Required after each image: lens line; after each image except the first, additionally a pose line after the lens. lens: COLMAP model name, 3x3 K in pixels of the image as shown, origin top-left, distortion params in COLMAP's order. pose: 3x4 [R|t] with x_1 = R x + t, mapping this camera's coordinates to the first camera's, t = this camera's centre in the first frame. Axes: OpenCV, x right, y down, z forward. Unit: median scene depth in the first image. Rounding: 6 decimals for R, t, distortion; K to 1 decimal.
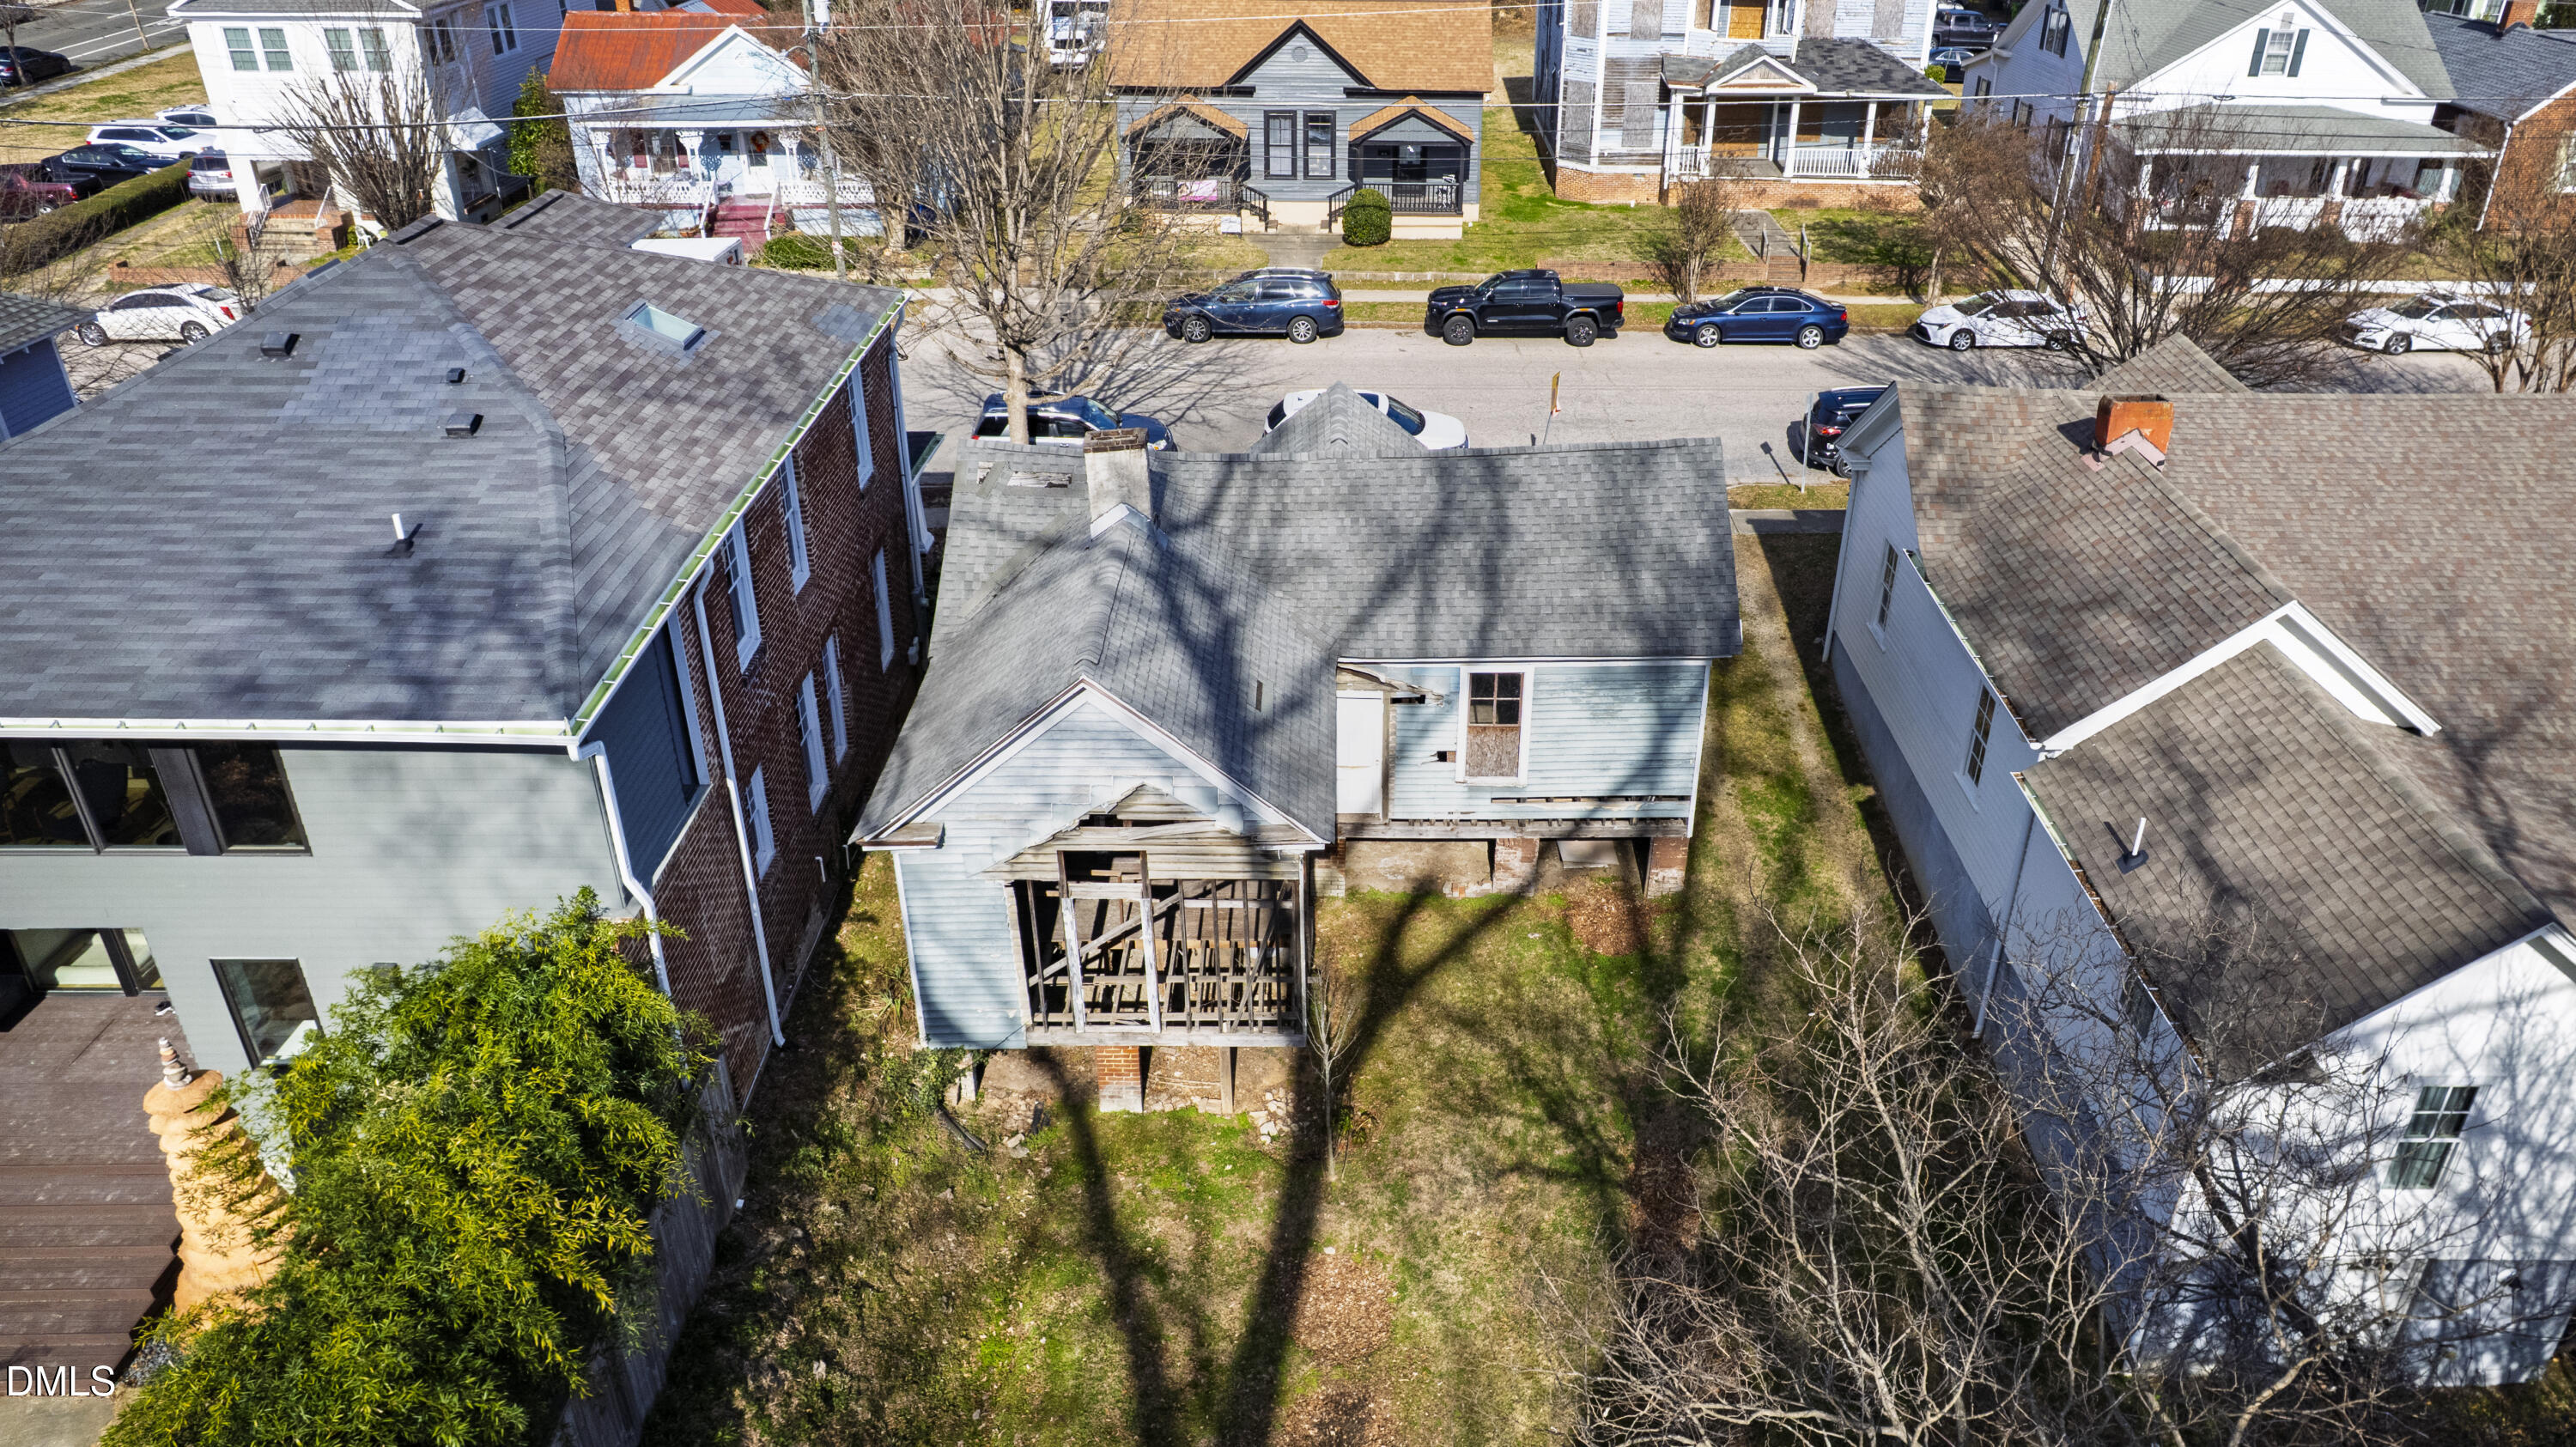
lens RADIAL K [[1584.3, 0, 1288.0], [0, 1584.3, 723.5], [0, 0, 1]] dist [-0.016201, 0.000741]
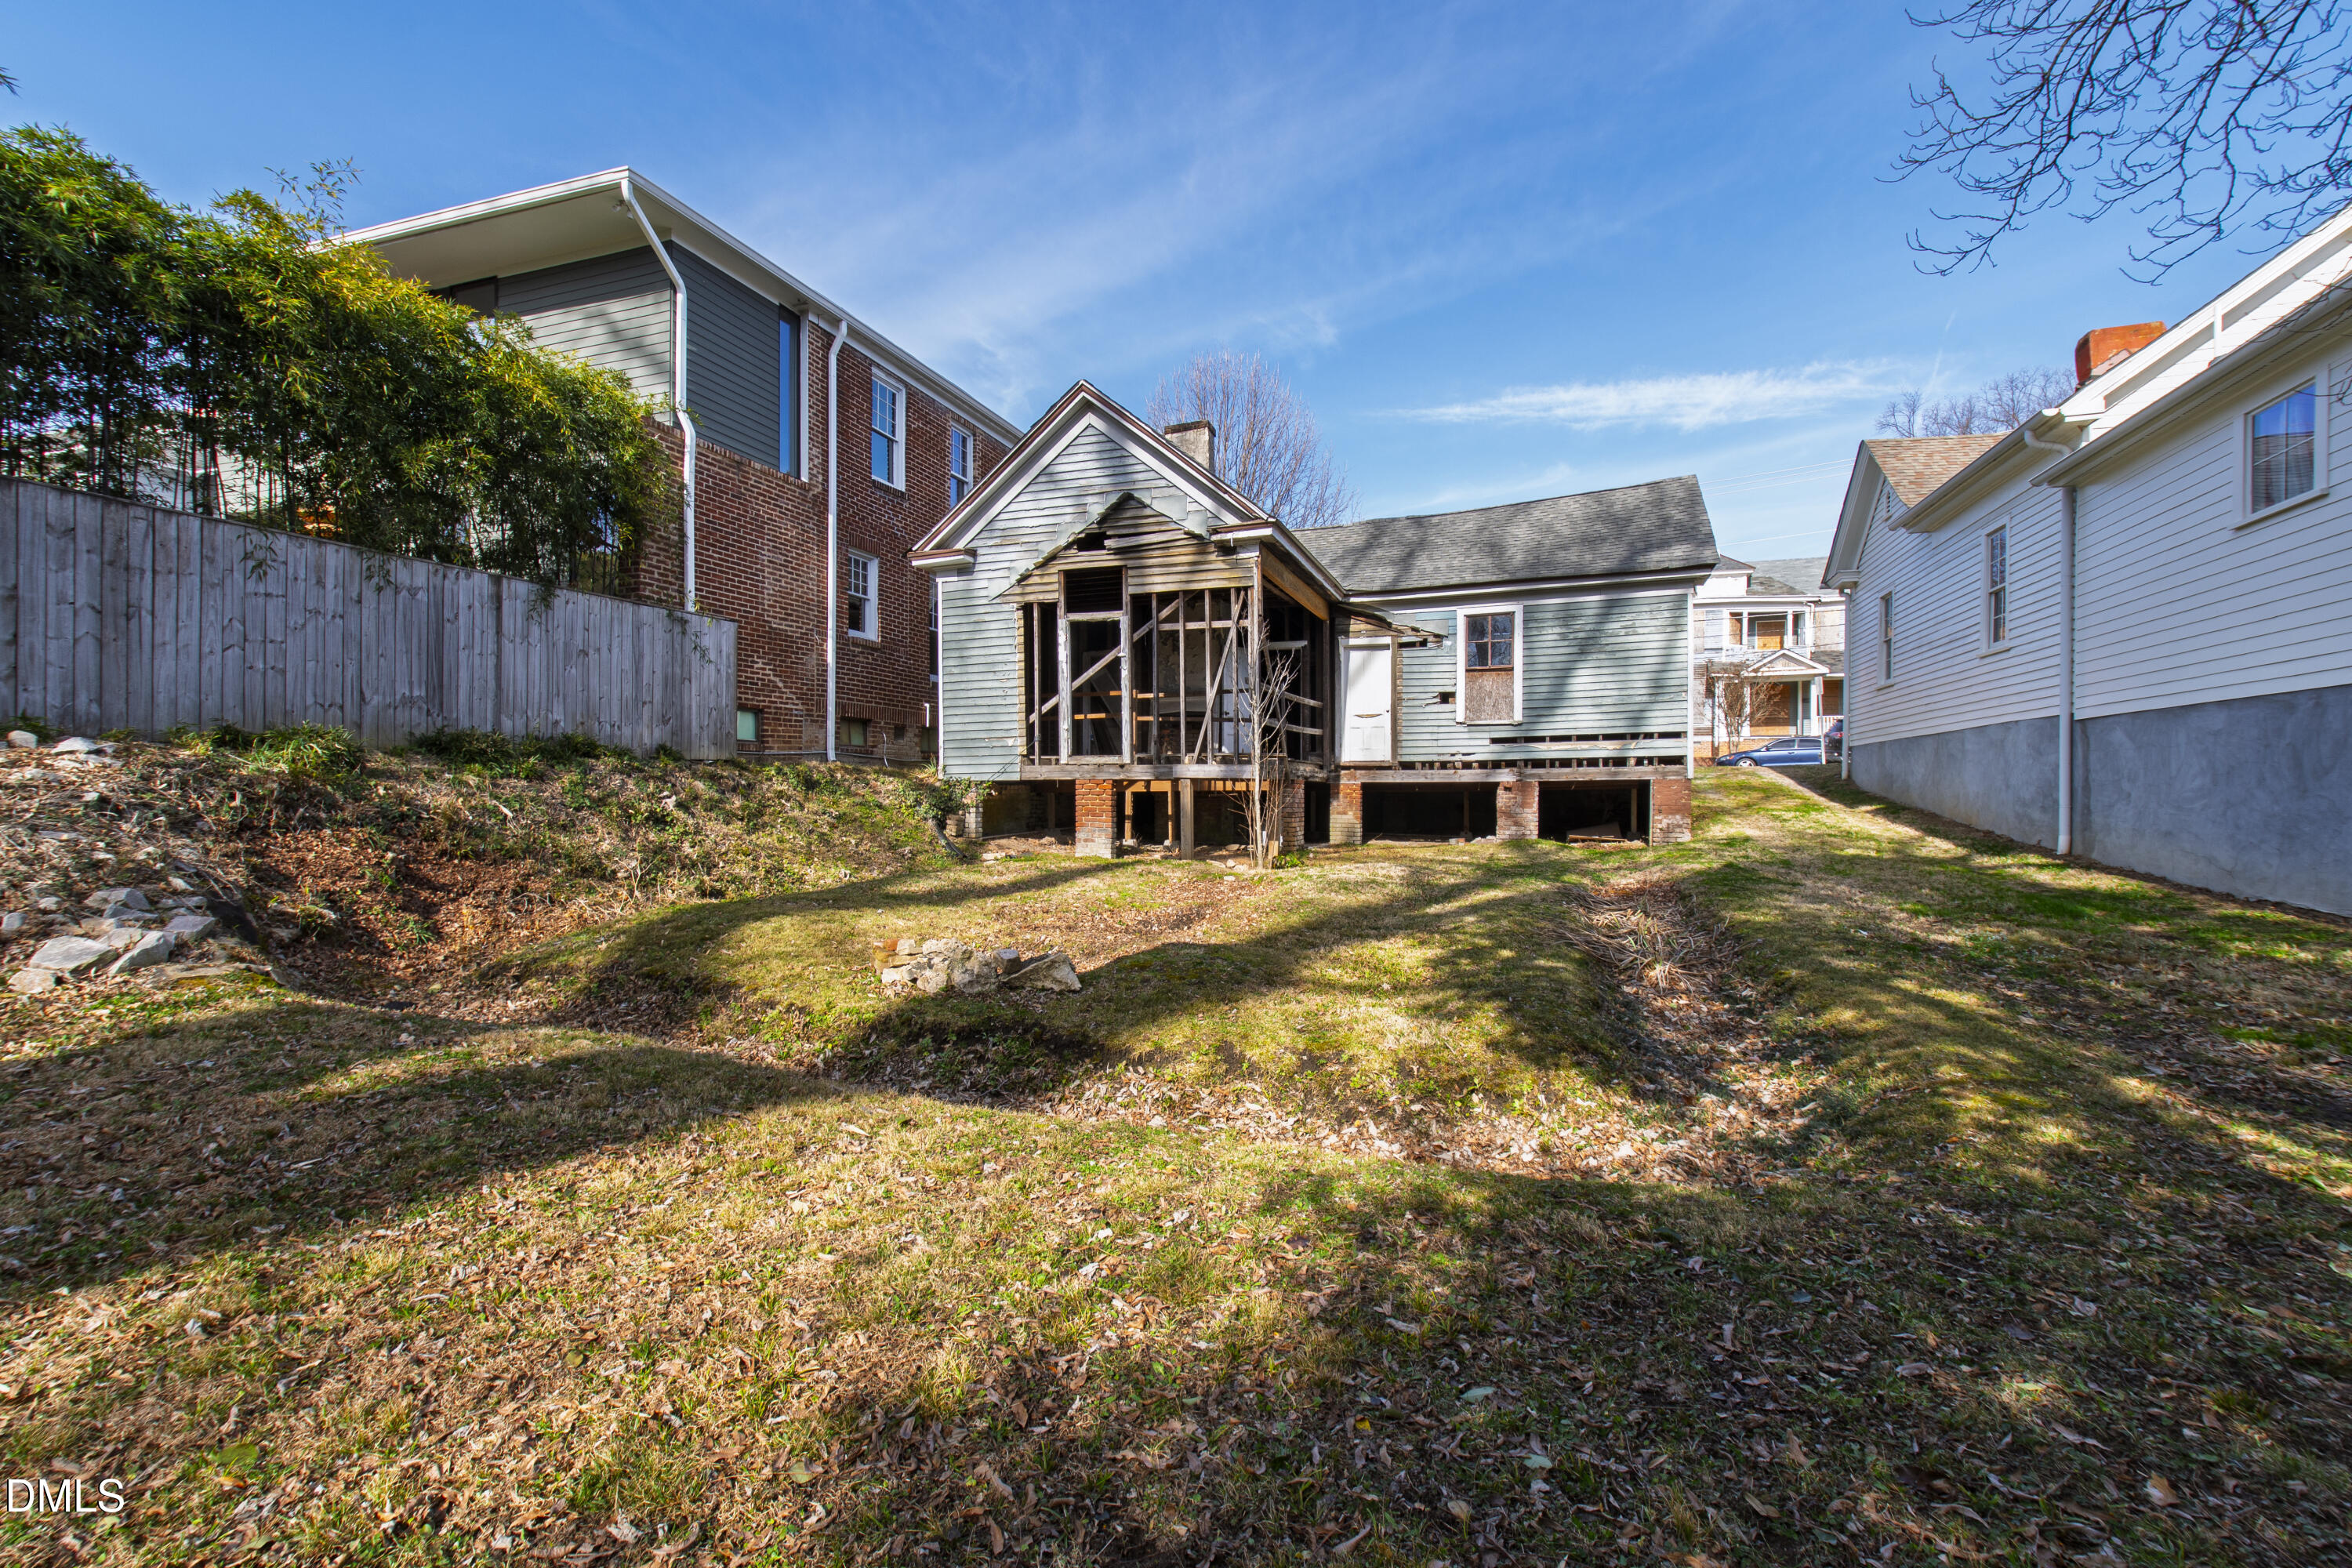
lens RADIAL K [[983.8, 0, 1194.5], [0, 983.8, 787.6], [0, 0, 1]] dist [0.002238, 0.000240]
pose [[0.955078, 0.033163, -0.294492, 0.140669], [-0.164155, 0.886543, -0.432544, 0.427686], [0.246735, 0.461455, 0.852162, 0.383441]]
